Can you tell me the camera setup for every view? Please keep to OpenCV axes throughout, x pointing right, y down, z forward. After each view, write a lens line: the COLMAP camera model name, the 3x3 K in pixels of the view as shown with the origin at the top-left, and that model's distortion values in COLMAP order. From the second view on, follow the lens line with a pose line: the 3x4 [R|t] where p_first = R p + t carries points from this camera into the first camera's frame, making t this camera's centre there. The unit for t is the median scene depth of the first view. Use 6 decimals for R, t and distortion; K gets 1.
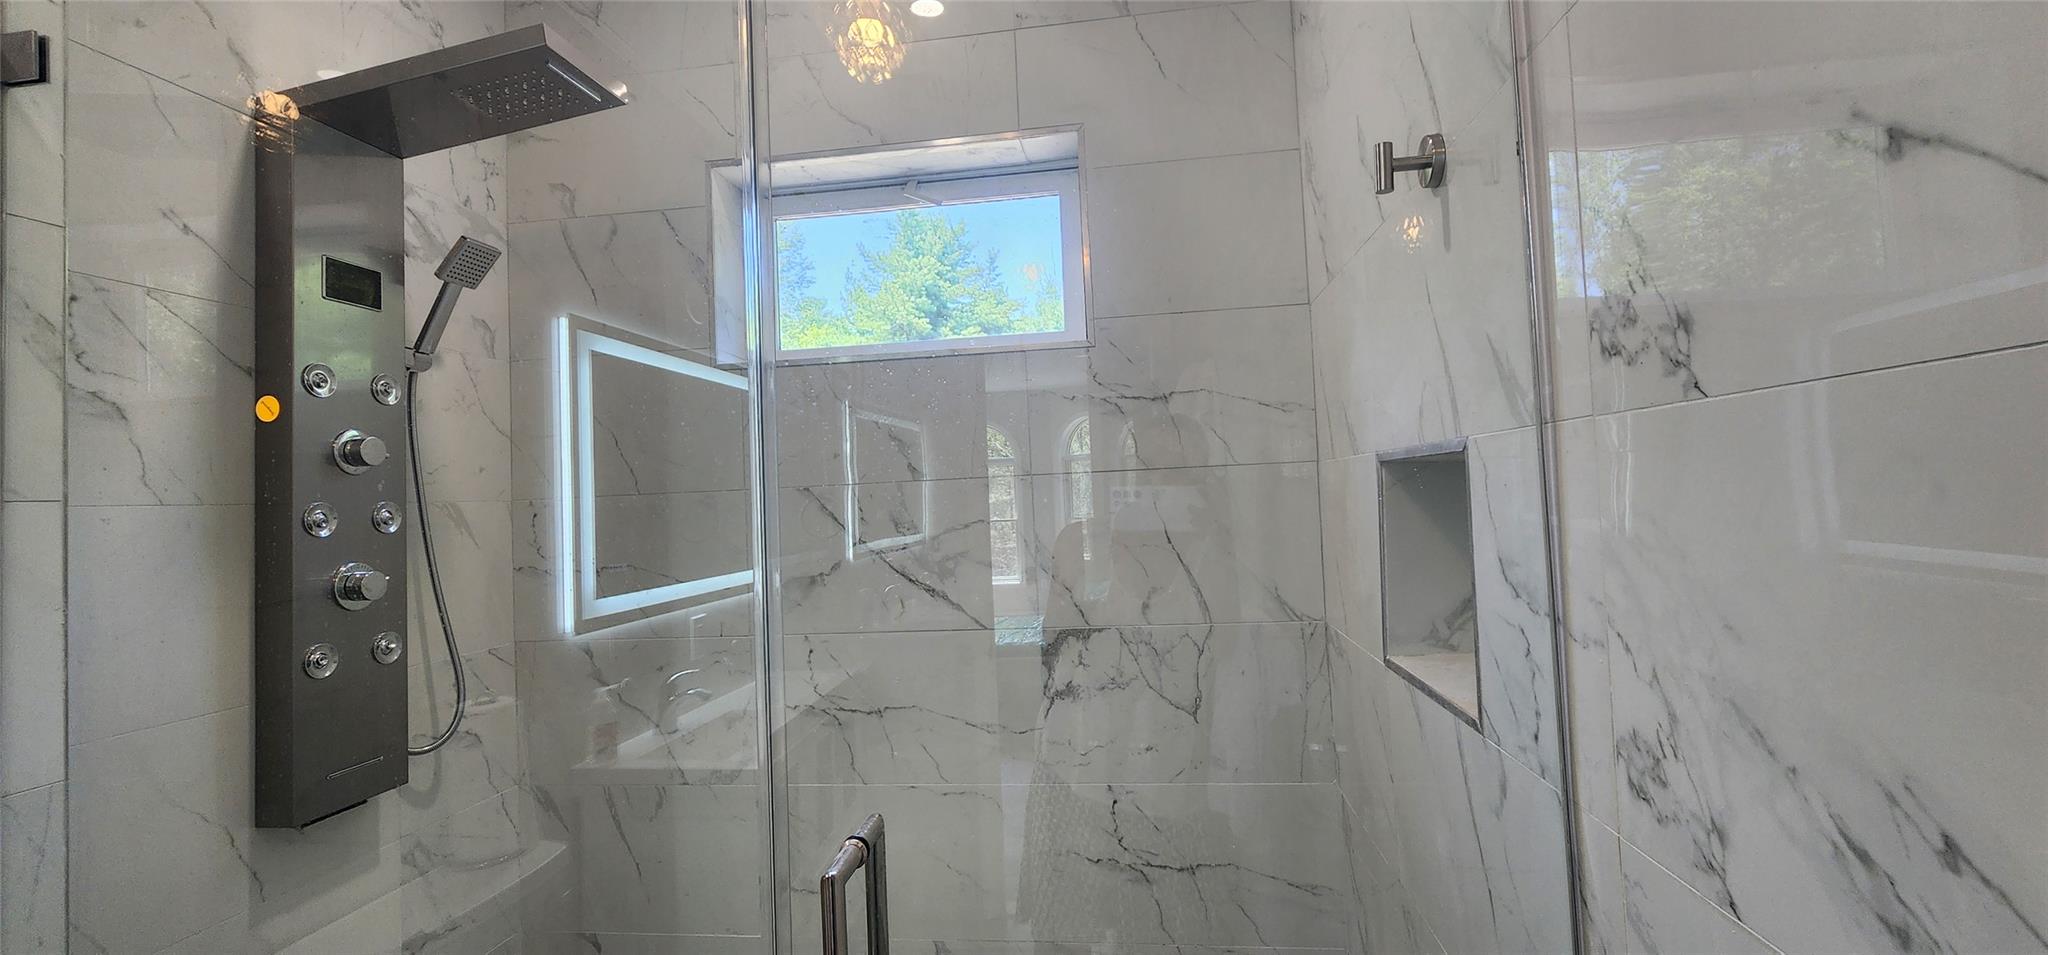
lens RADIAL K [[835.3, 0, 1033.5], [0, 835.3, 469.4], [0, 0, 1]] dist [-0.000799, 0.000372]
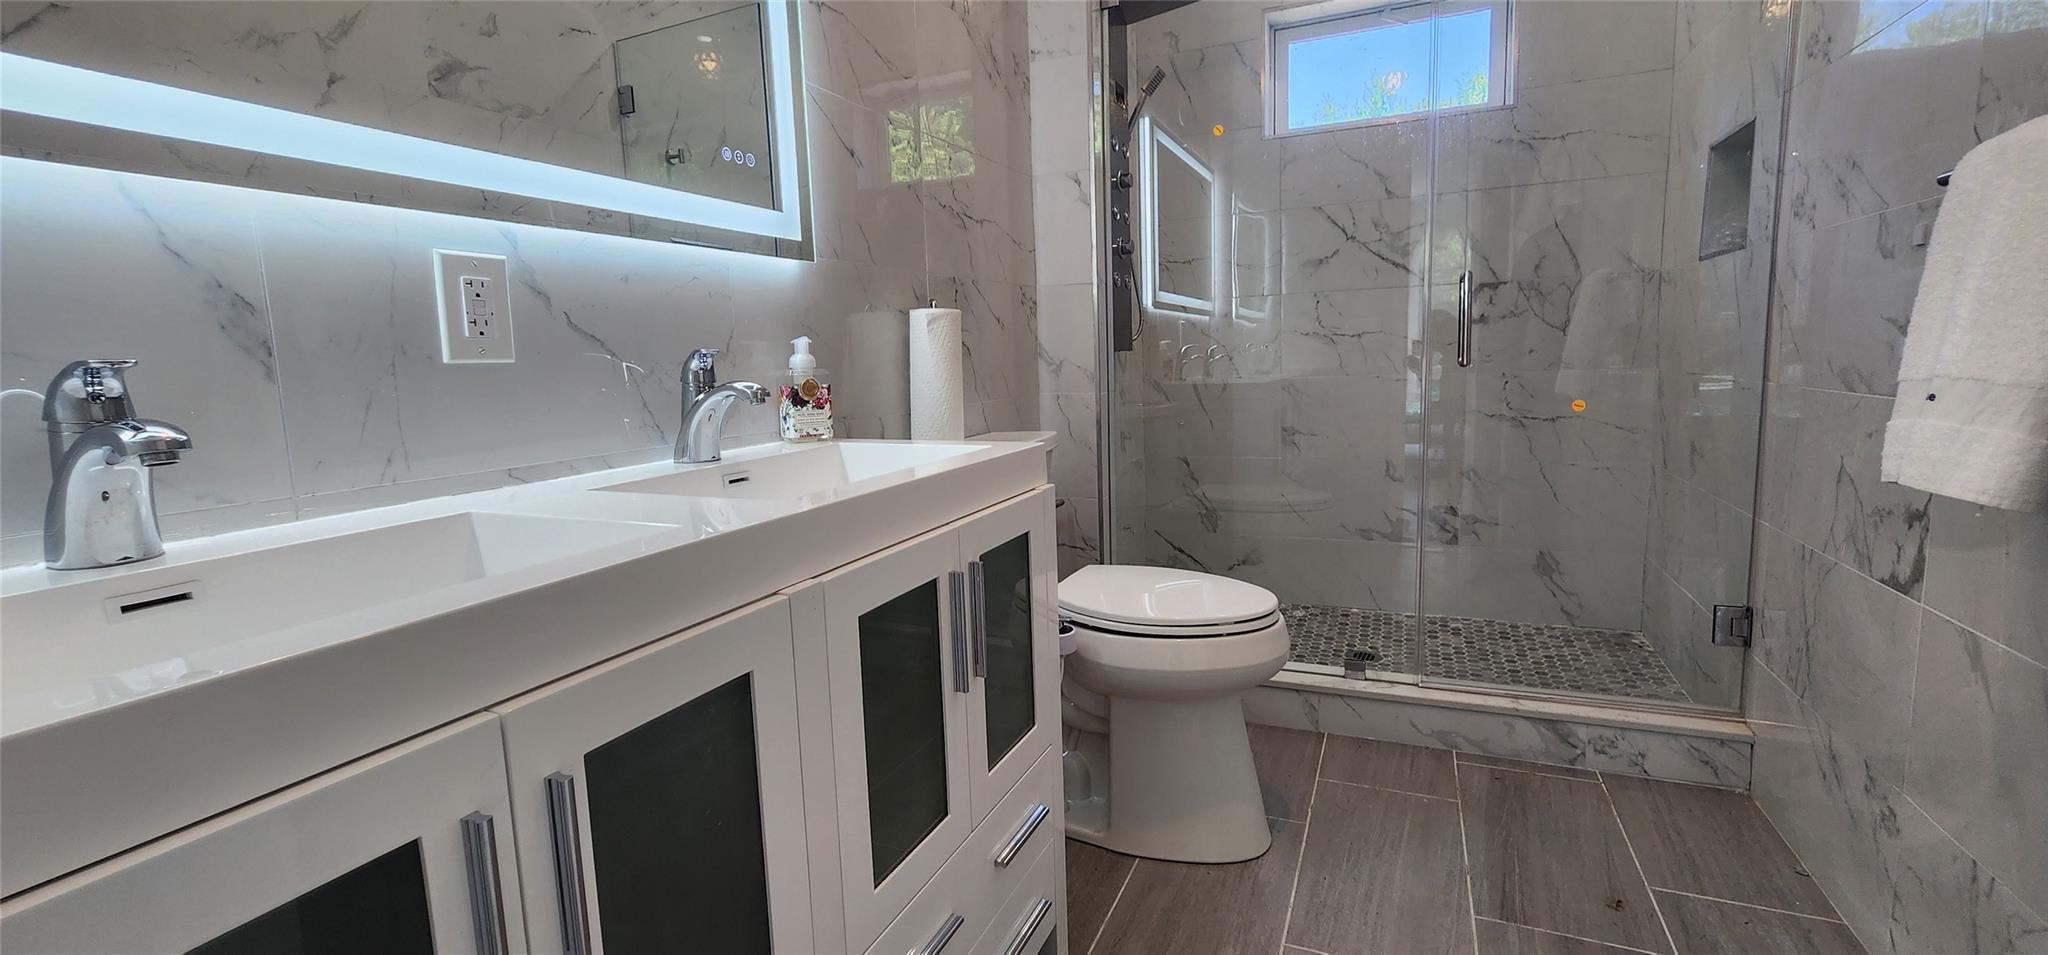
lens RADIAL K [[844.0, 0, 1029.0], [0, 844.0, 461.0], [0, 0, 1]] dist [0.000712, -0.000395]
pose [[0.959756, 0.046630, -0.276939, -0.362876], [0.002755, 0.984508, 0.175318, 0.247493], [0.280823, -0.169026, 0.944758, -0.975674]]
